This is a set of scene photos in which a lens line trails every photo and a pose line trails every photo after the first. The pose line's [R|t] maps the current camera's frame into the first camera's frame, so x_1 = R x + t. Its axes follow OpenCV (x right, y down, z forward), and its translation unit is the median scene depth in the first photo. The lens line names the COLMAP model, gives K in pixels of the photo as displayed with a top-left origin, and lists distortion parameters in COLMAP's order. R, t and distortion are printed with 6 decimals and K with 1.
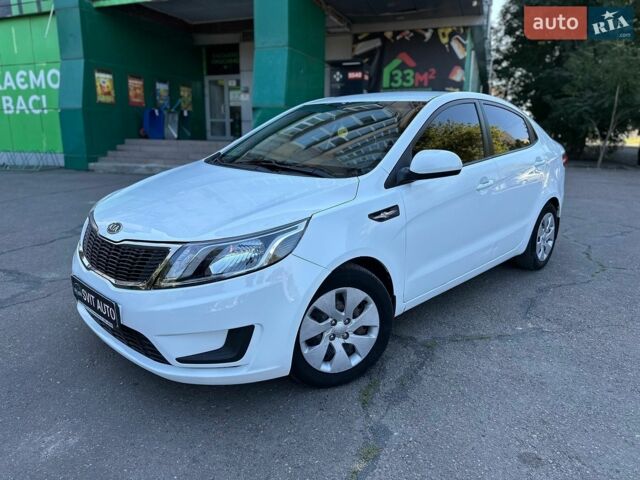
lens RADIAL K [[456.6, 0, 318.9], [0, 456.6, 238.8], [0, 0, 1]] dist [0.014631, -0.022946]
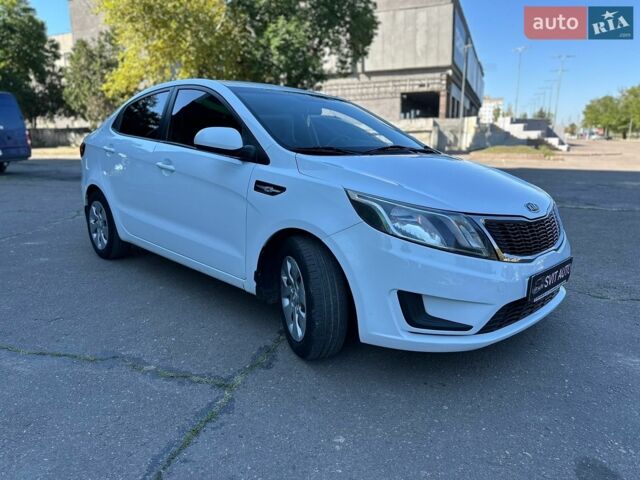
lens RADIAL K [[452.6, 0, 317.8], [0, 452.6, 238.9], [0, 0, 1]] dist [0.055466, -0.073166]
pose [[0.021153, -0.221063, 0.975030, -0.250023], [0.230675, 0.950014, 0.210387, -0.048239], [-0.972801, 0.220465, 0.071089, 0.238918]]
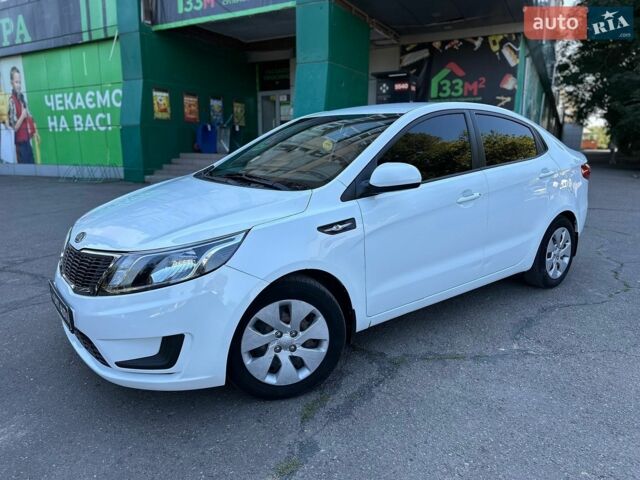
lens RADIAL K [[456.6, 0, 318.9], [0, 456.6, 238.8], [0, 0, 1]] dist [0.014631, -0.022946]
pose [[0.990962, 0.014622, -0.133347, 0.042158], [-0.017972, 0.999552, -0.023951, -0.000685], [0.132937, 0.026131, 0.990780, 0.002112]]
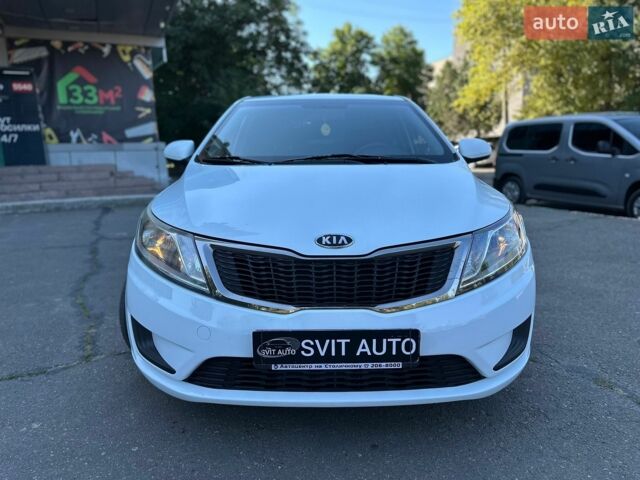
lens RADIAL K [[456.6, 0, 318.9], [0, 456.6, 238.8], [0, 0, 1]] dist [0.014631, -0.022946]
pose [[0.710695, -0.149277, 0.687480, -0.161109], [0.187843, 0.982014, 0.019045, -0.007545], [-0.677958, 0.115603, 0.725954, 0.084381]]
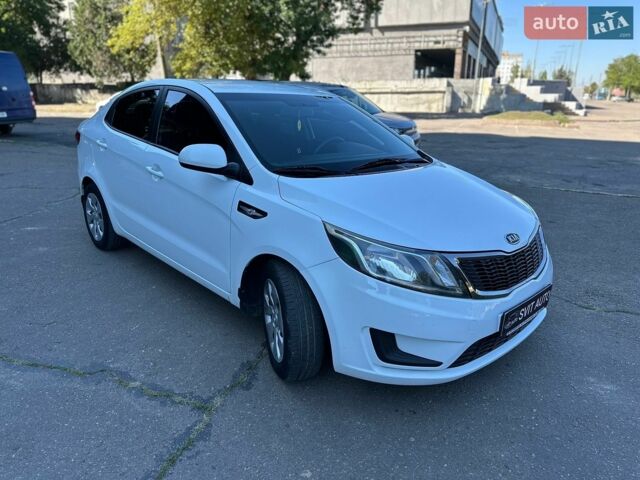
lens RADIAL K [[452.6, 0, 317.8], [0, 452.6, 238.9], [0, 0, 1]] dist [0.055466, -0.073166]
pose [[0.045031, -0.307832, 0.950375, -0.244473], [0.217442, 0.931551, 0.291431, -0.070748], [-0.975034, 0.193528, 0.108884, 0.222550]]
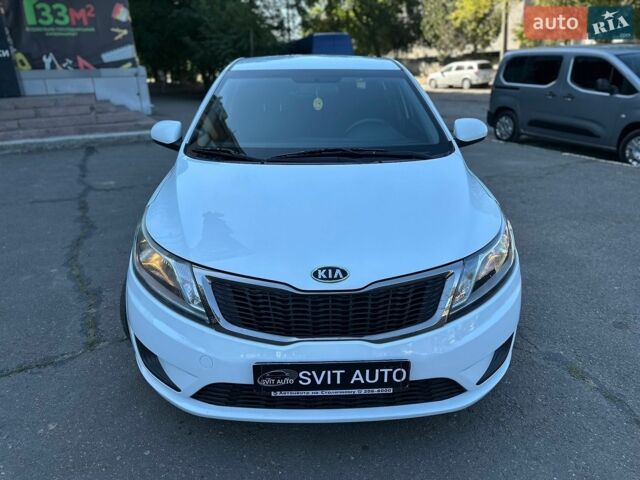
lens RADIAL K [[456.6, 0, 318.9], [0, 456.6, 238.8], [0, 0, 1]] dist [0.014631, -0.022946]
pose [[0.694365, -0.273607, 0.665580, -0.157169], [0.190174, 0.961787, 0.196974, -0.038081], [-0.694040, -0.010196, 0.719865, 0.082337]]
